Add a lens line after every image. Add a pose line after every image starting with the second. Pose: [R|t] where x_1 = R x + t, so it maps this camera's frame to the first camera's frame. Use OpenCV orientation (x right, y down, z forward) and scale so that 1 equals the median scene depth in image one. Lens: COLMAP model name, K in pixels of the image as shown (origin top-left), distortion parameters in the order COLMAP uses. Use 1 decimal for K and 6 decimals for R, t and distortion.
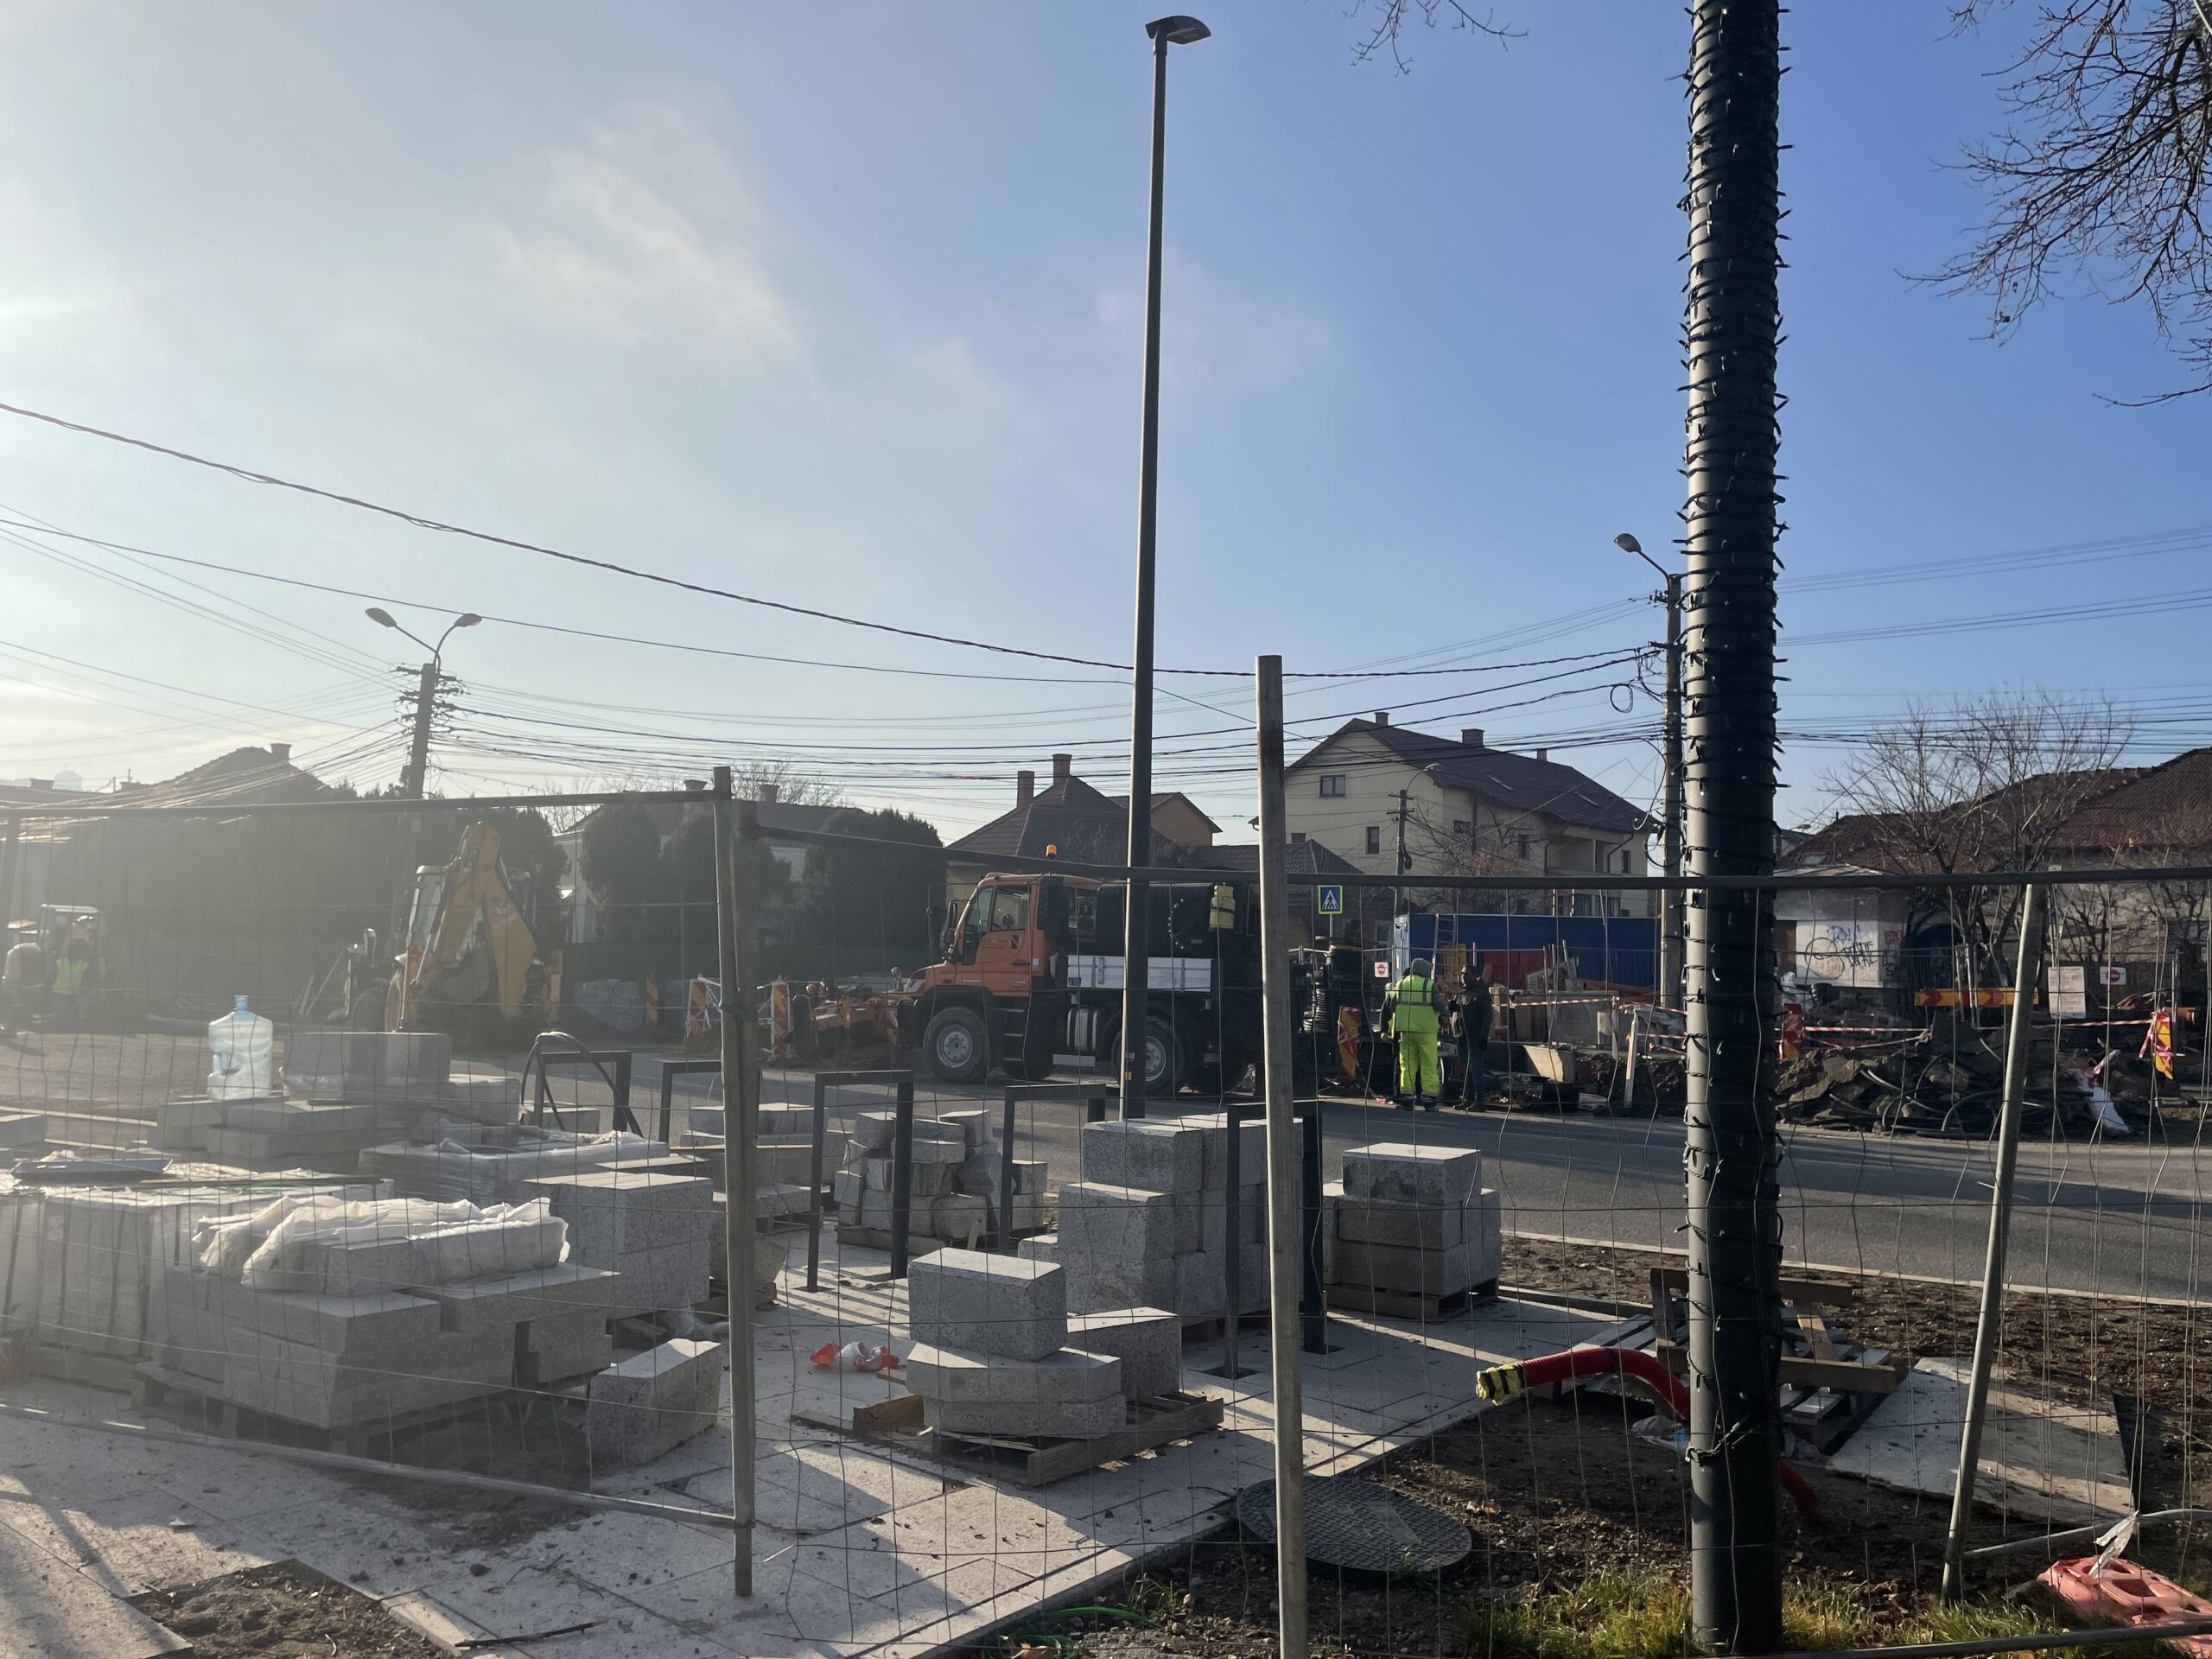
lens RADIAL K [[1669.9, 0, 1111.0], [0, 1669.9, 822.8], [0, 0, 1]] dist [0.103807, -0.132900]
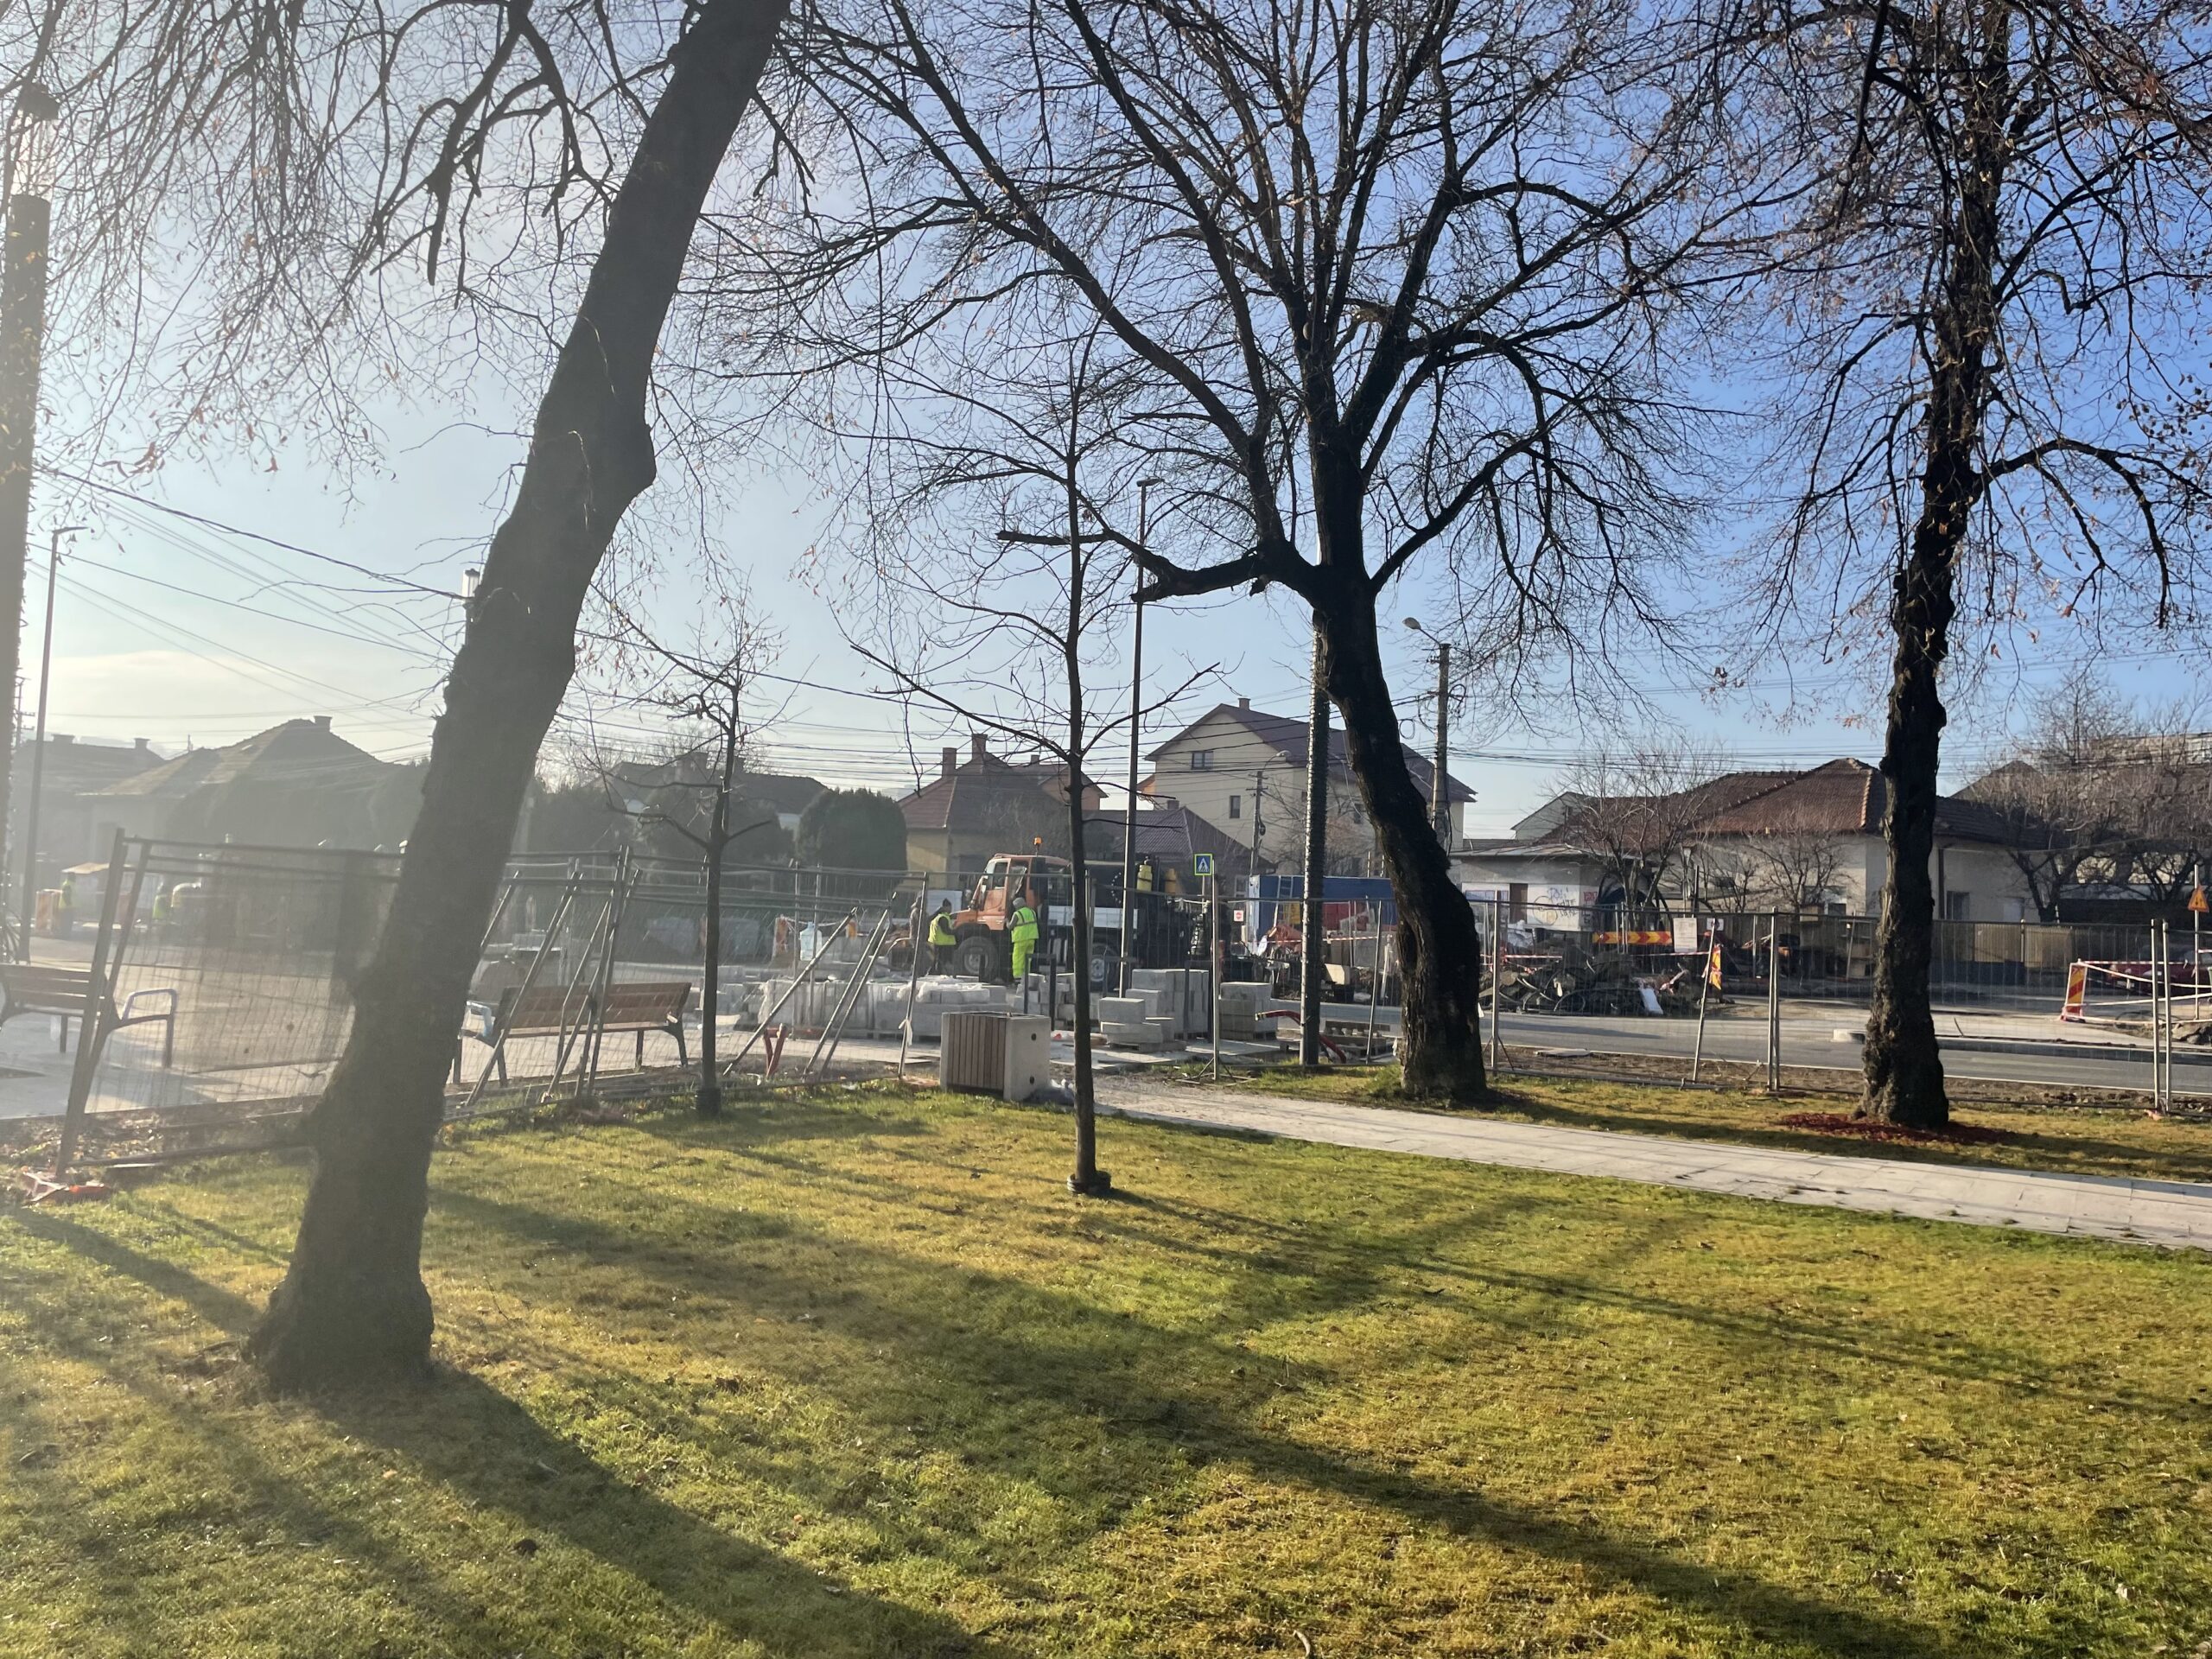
lens RADIAL K [[1669.9, 0, 1104.6], [0, 1669.9, 829.2], [0, 0, 1]] dist [0.103807, -0.132900]
pose [[0.996906, 0.014245, 0.077301, -0.279316], [-0.017091, 0.999195, 0.036286, -0.158769], [-0.076721, -0.037495, 0.996347, -1.793702]]
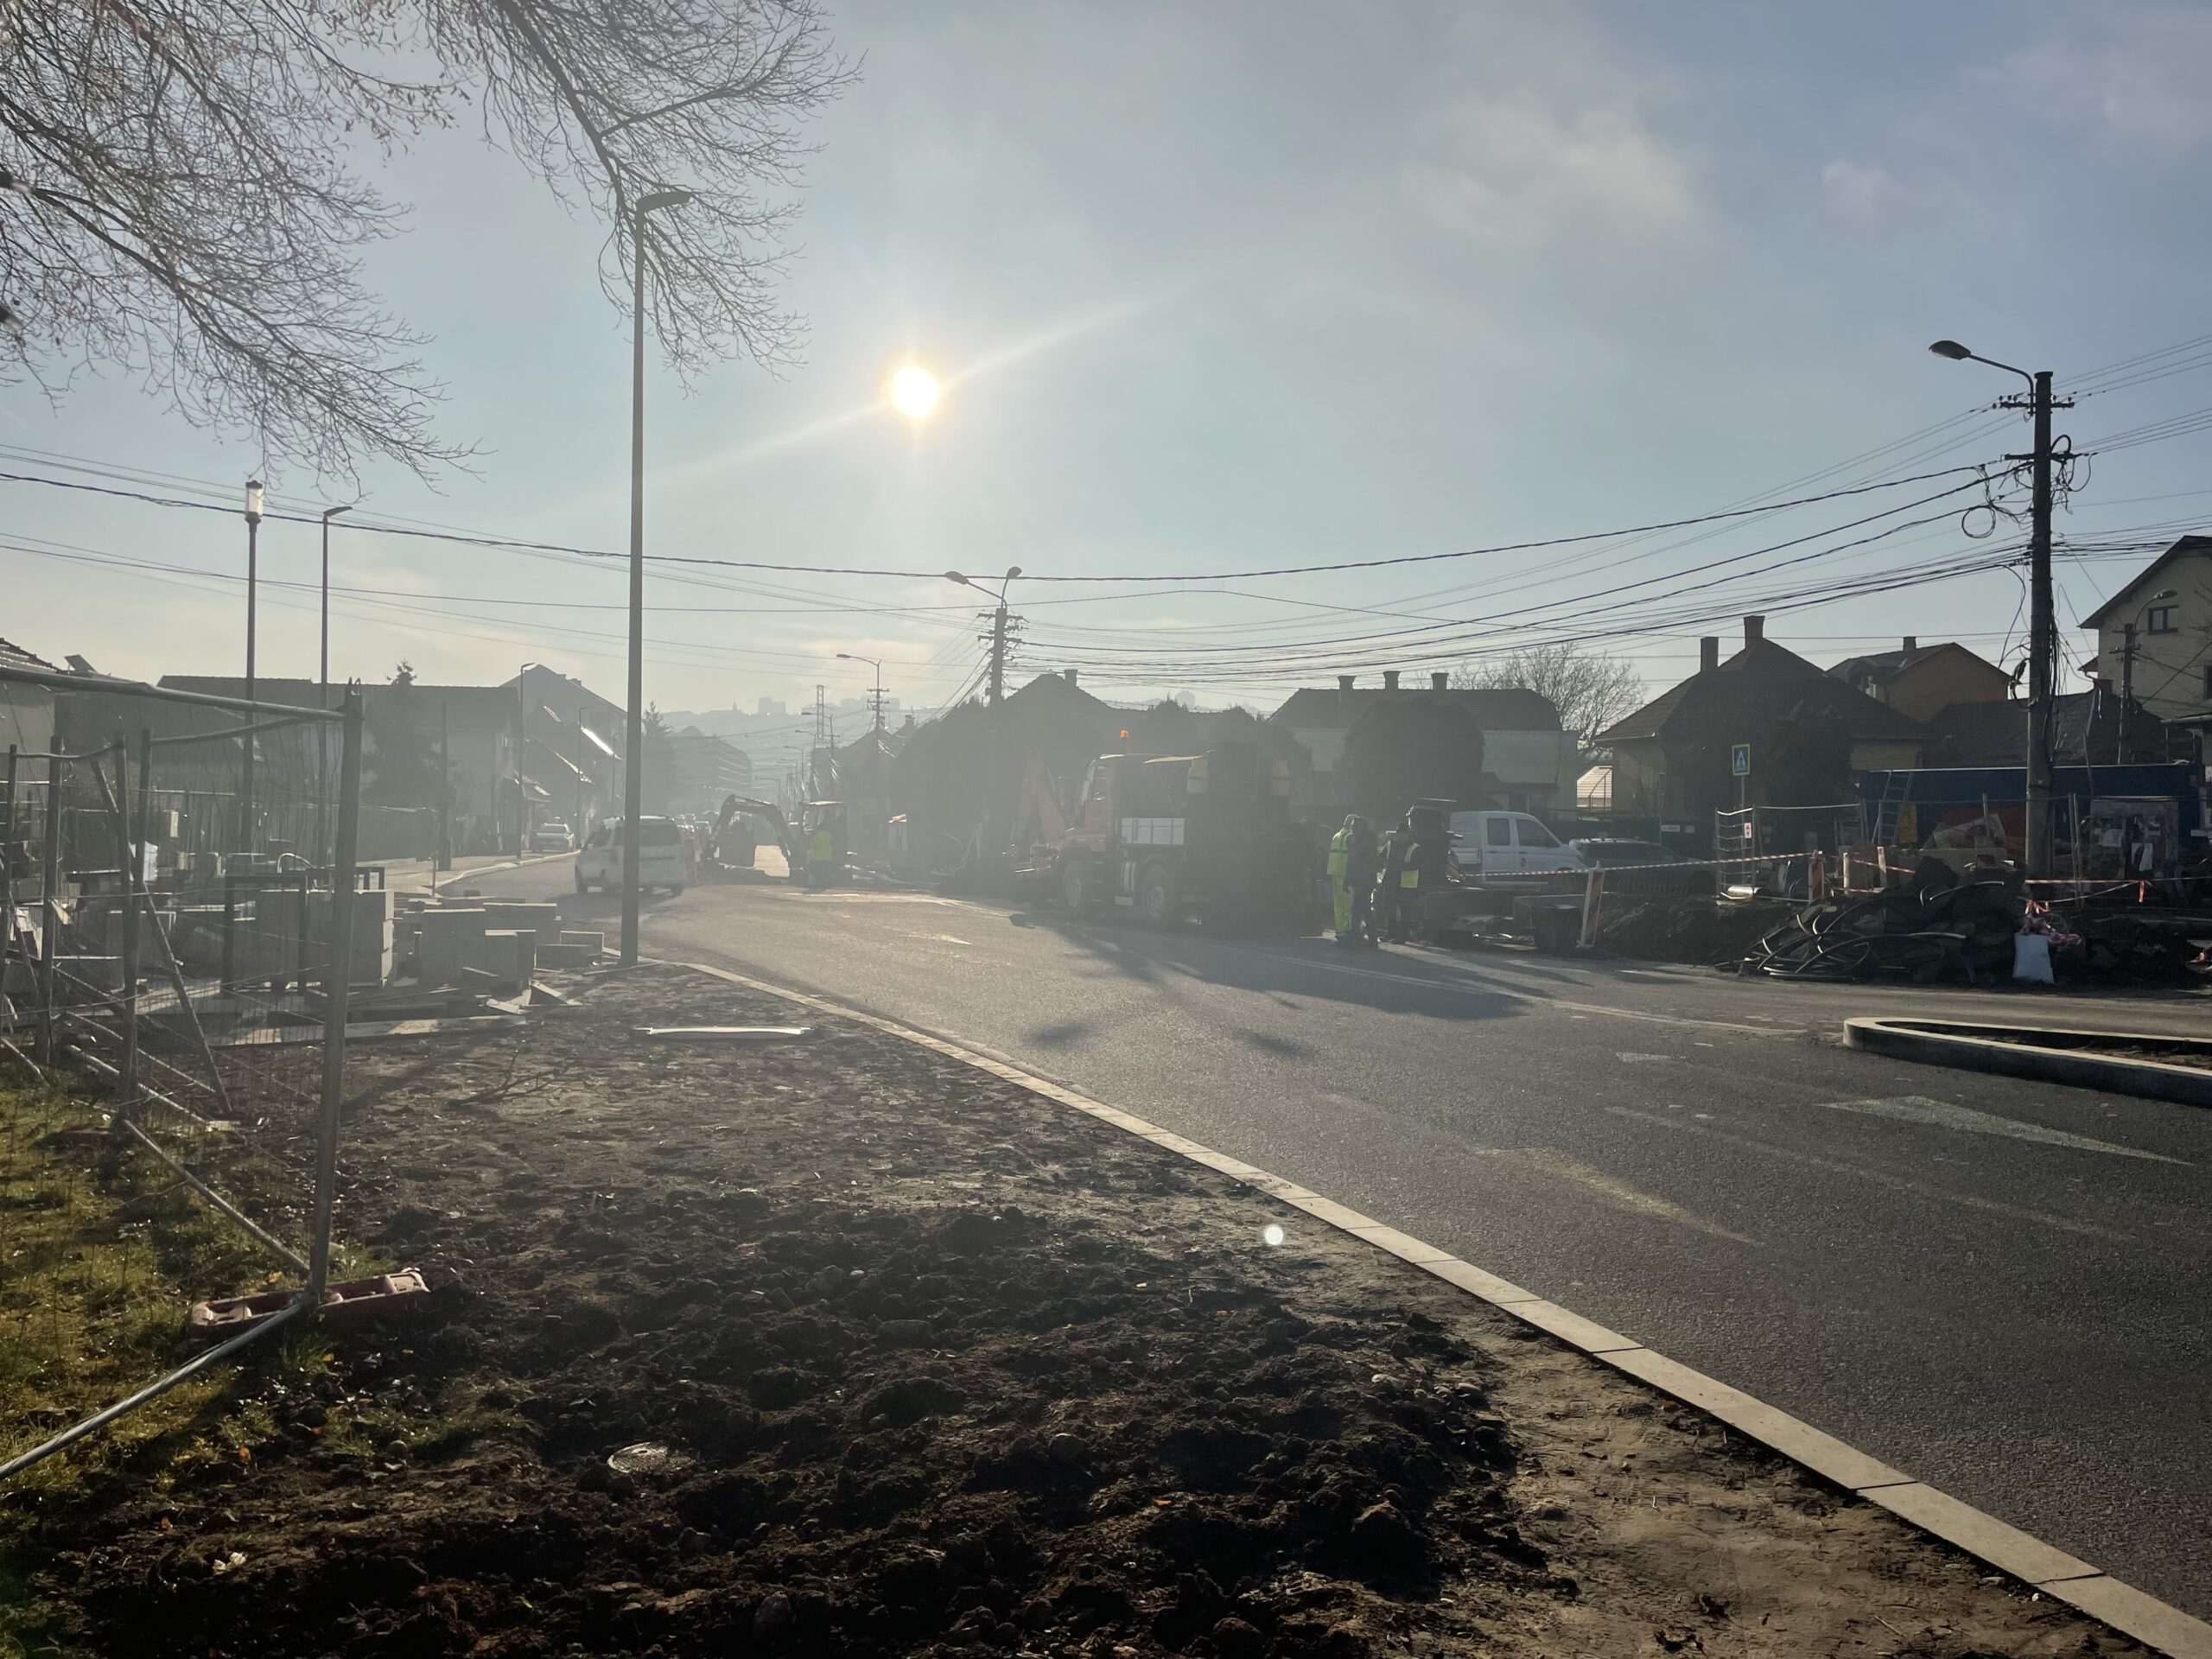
lens RADIAL K [[1669.9, 0, 1110.9], [0, 1669.9, 829.2], [0, 0, 1]] dist [0.103807, -0.132900]
pose [[0.820896, -0.019569, -0.570743, 1.928103], [0.060814, 0.996725, 0.053294, 0.056119], [0.567831, -0.078458, 0.819398, -0.071983]]
